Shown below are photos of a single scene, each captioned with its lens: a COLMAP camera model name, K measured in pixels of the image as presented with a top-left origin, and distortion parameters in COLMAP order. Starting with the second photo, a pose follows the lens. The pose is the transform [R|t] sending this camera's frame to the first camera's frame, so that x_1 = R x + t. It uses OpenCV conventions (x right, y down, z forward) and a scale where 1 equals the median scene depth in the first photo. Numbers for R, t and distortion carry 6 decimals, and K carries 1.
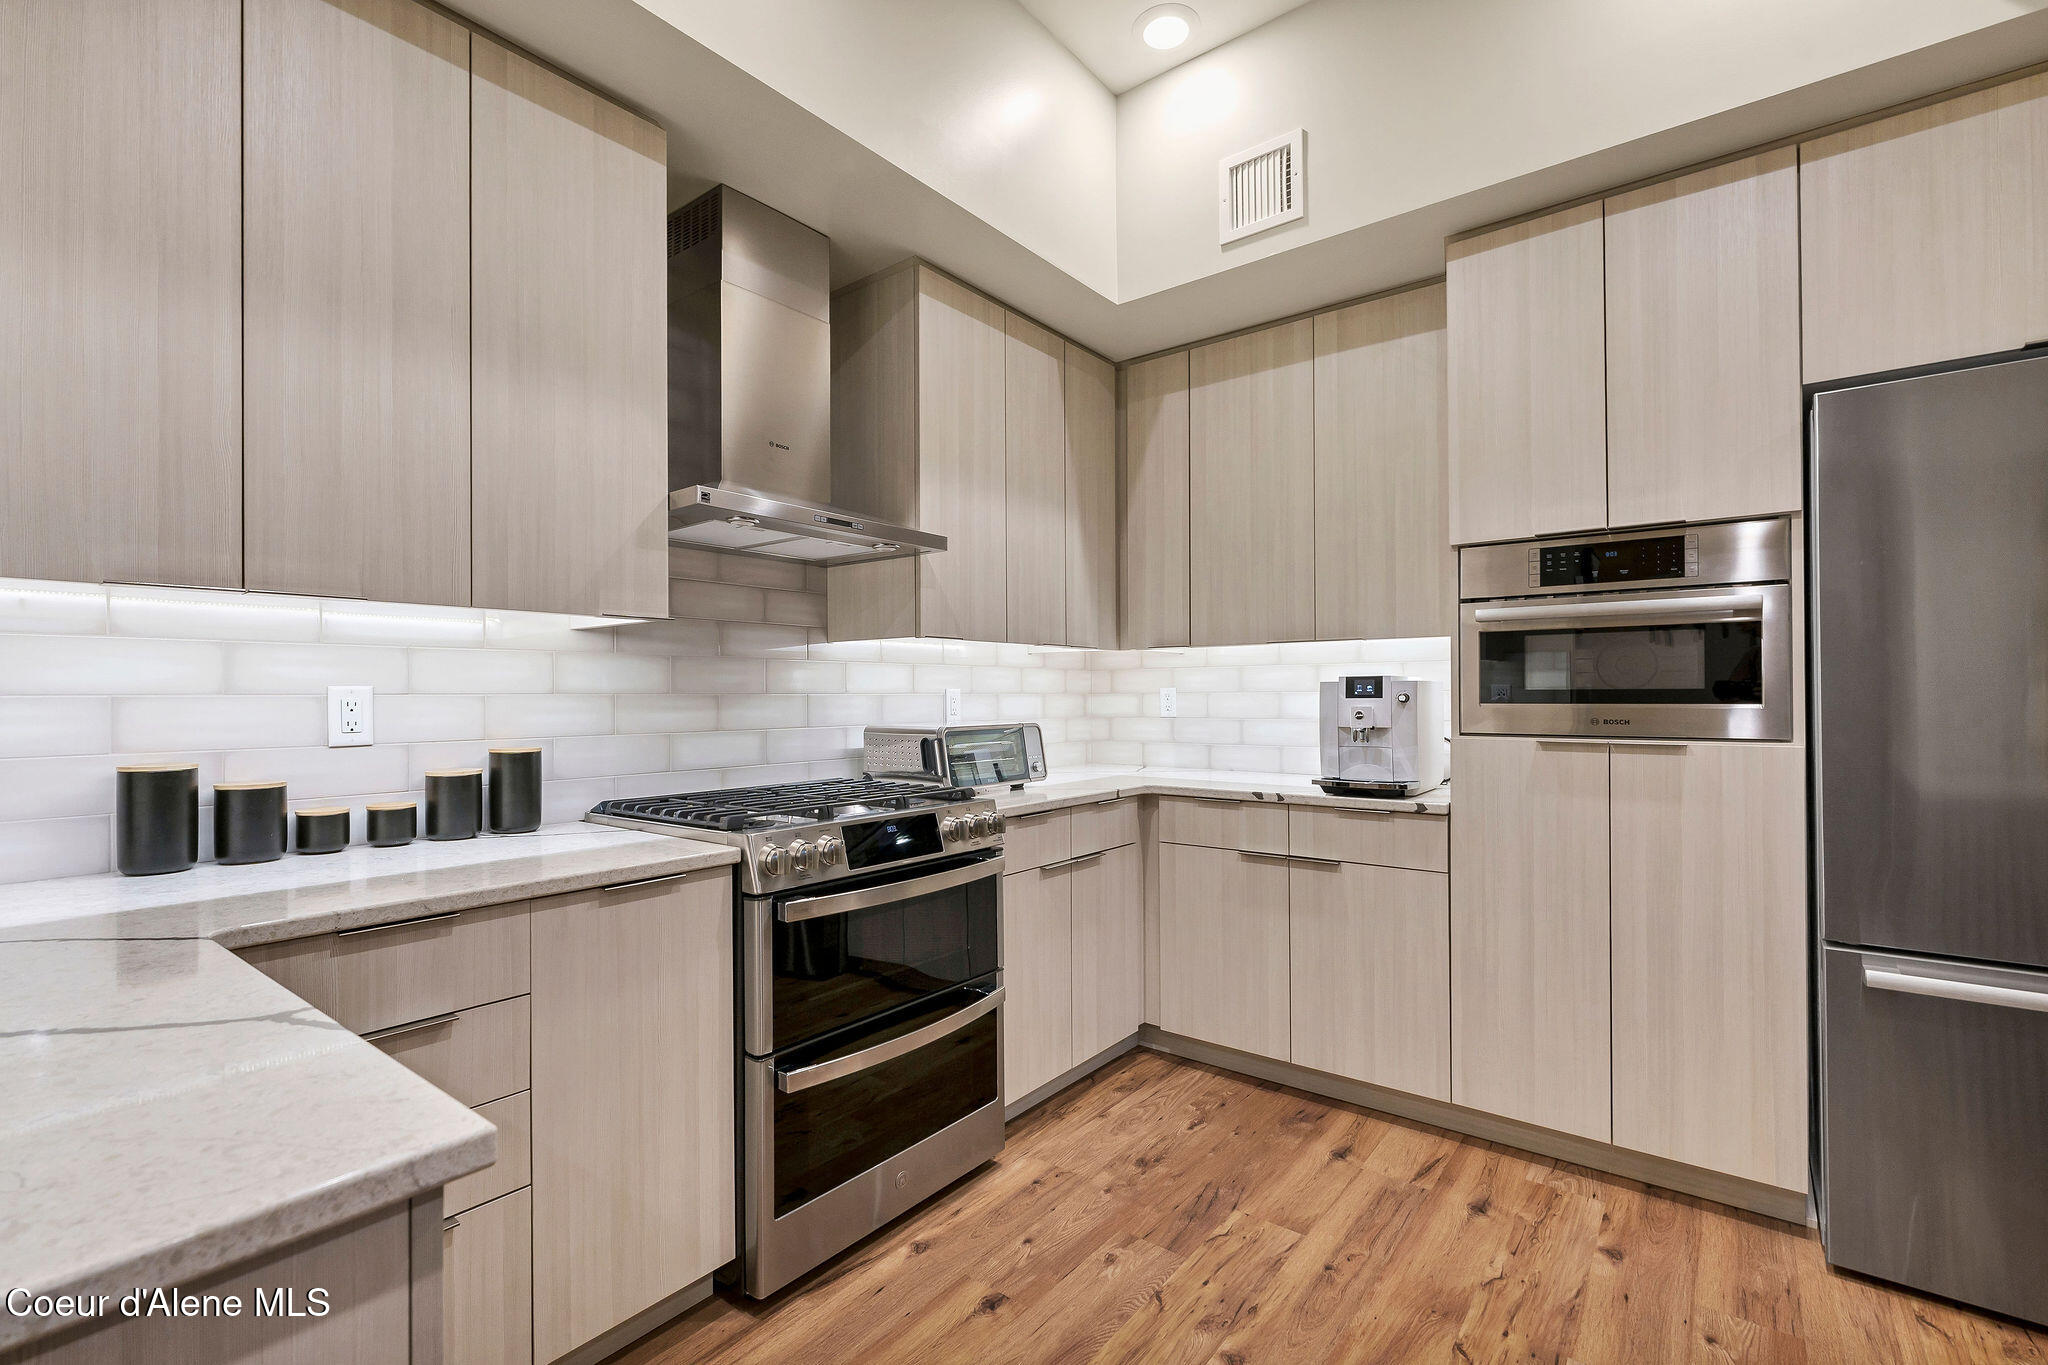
lens RADIAL K [[901.6, 0, 1015.5], [0, 901.6, 691.4], [0, 0, 1]] dist [-0.003288, -0.000883]
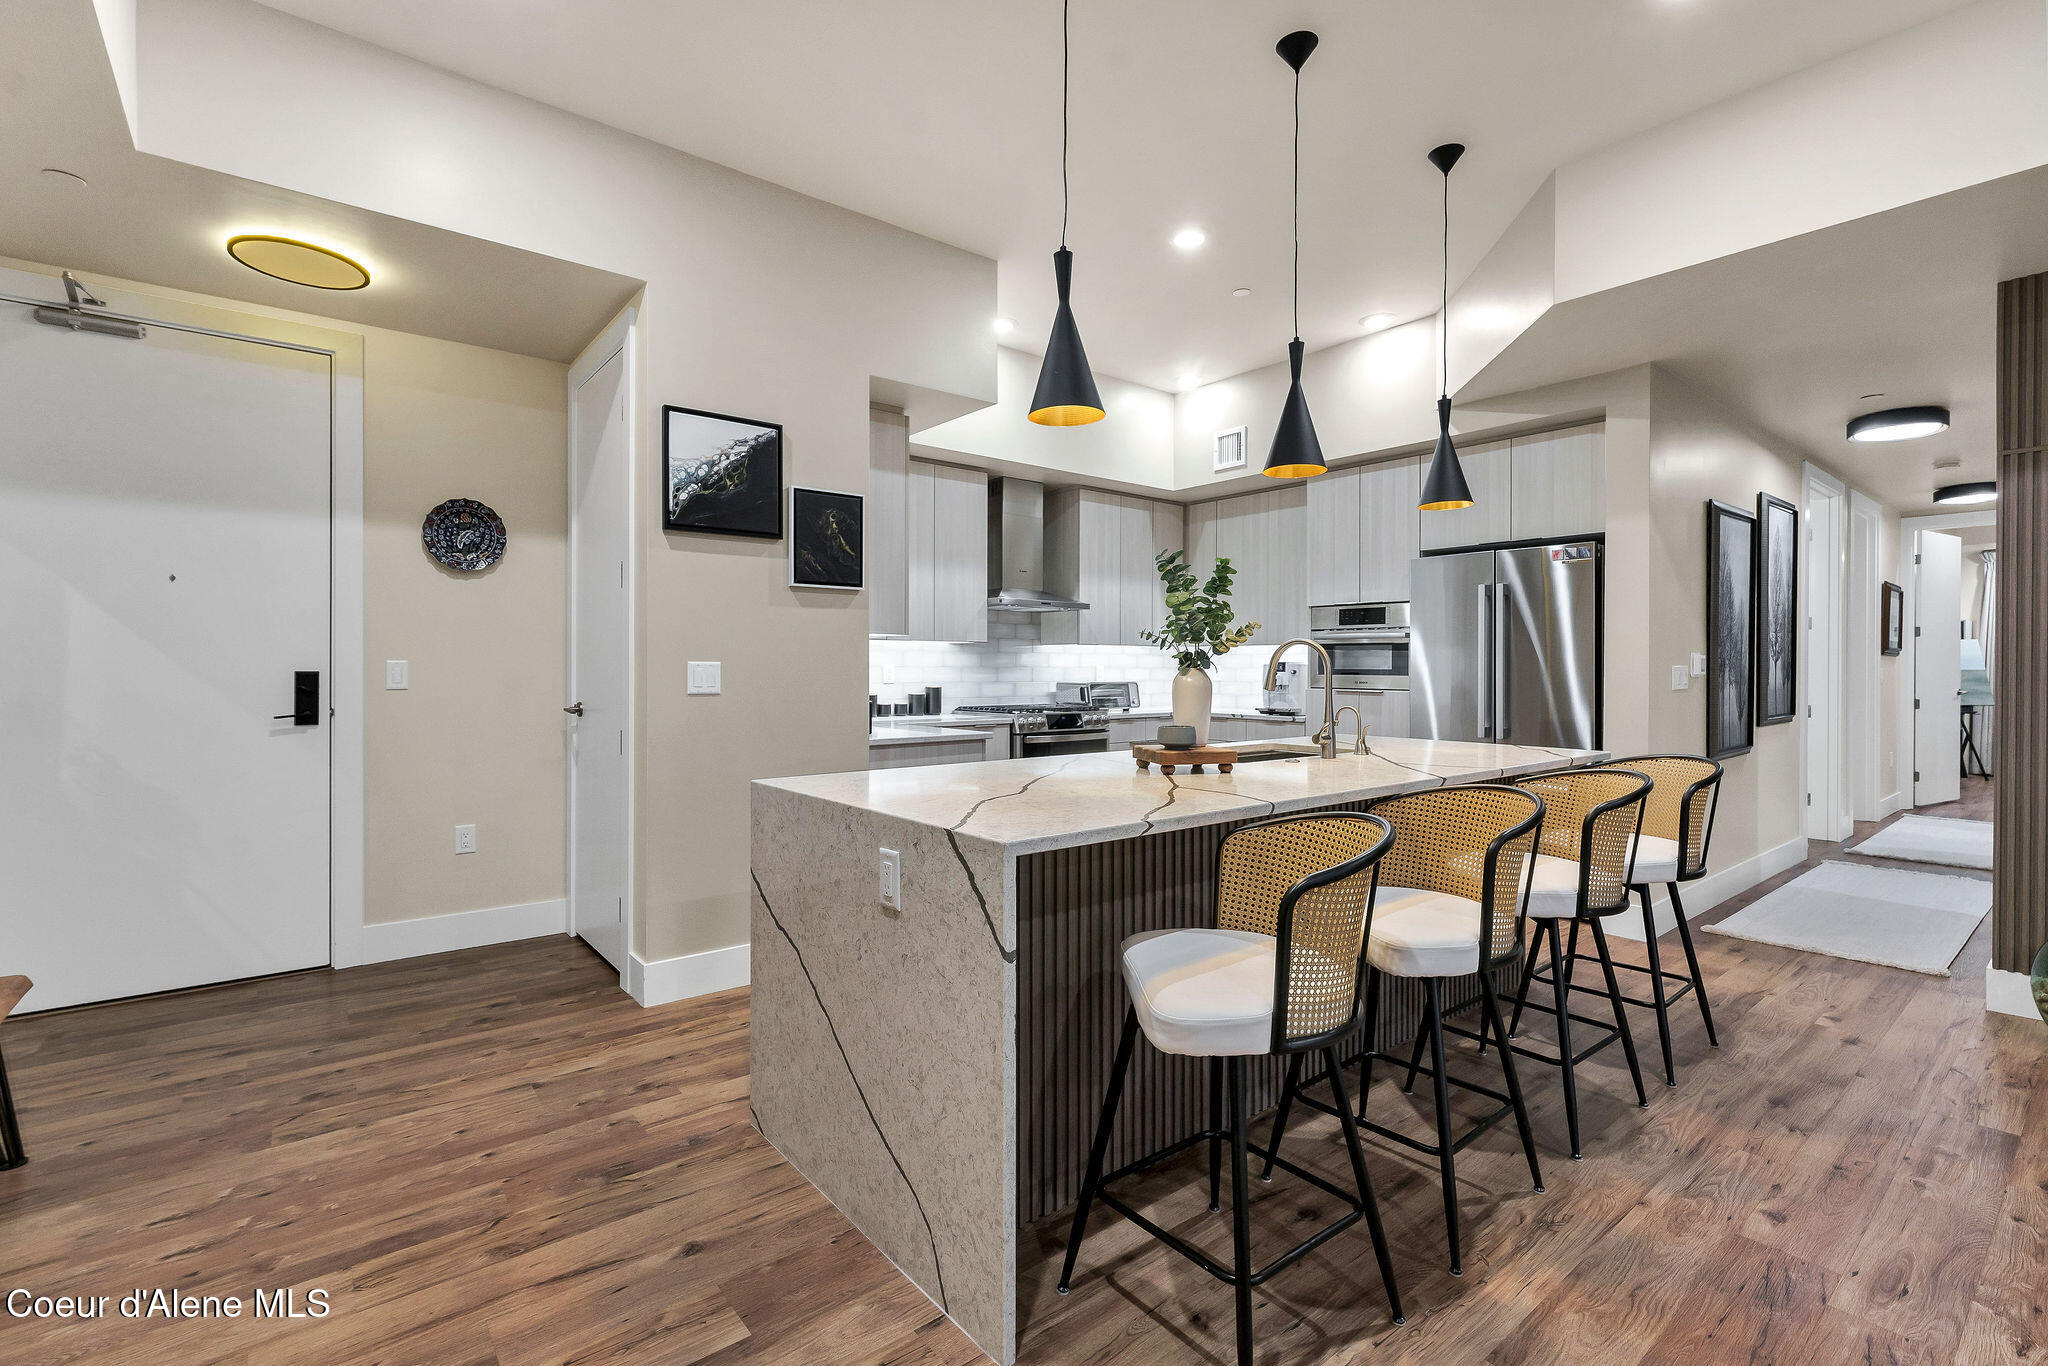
lens RADIAL K [[901.6, 0, 1004.4], [0, 901.6, 671.7], [0, 0, 1]] dist [-0.003288, -0.000883]
pose [[0.969827, 0.011048, -0.243543, 0.311693], [-0.008564, 0.999900, 0.011254, -0.014705], [0.243643, -0.008829, 0.969825, -1.492979]]
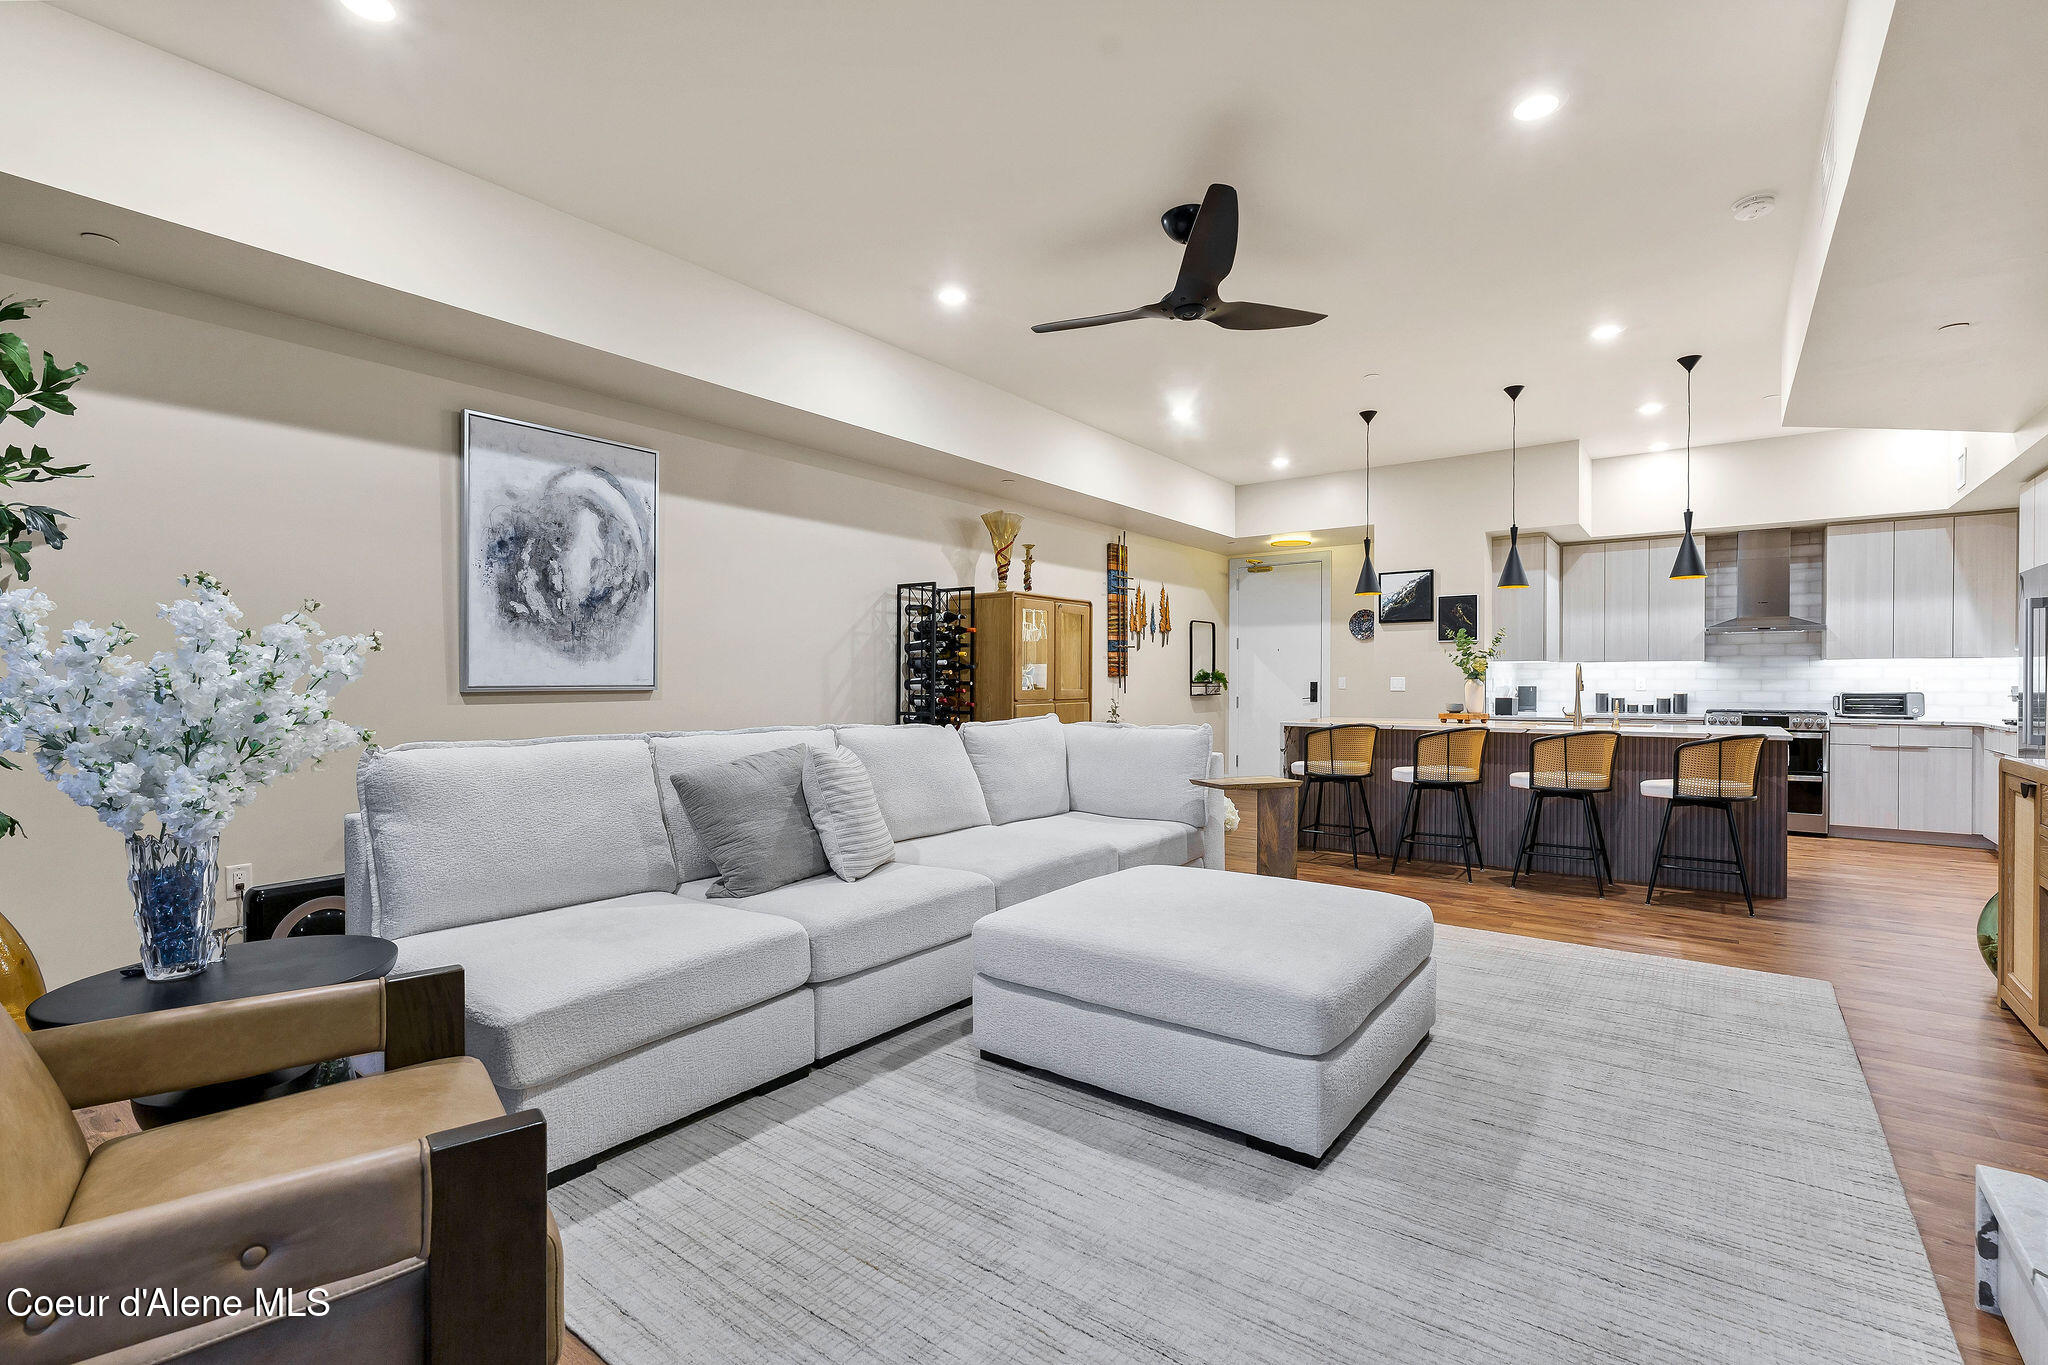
lens RADIAL K [[901.6, 0, 1009.4], [0, 901.6, 684.6], [0, 0, 1]] dist [-0.003288, -0.000883]
pose [[0.000882, 0.010919, -0.999940, 2.932996], [0.005414, 0.999926, 0.010923, -0.028052], [0.999985, -0.005424, 0.000823, -1.685343]]
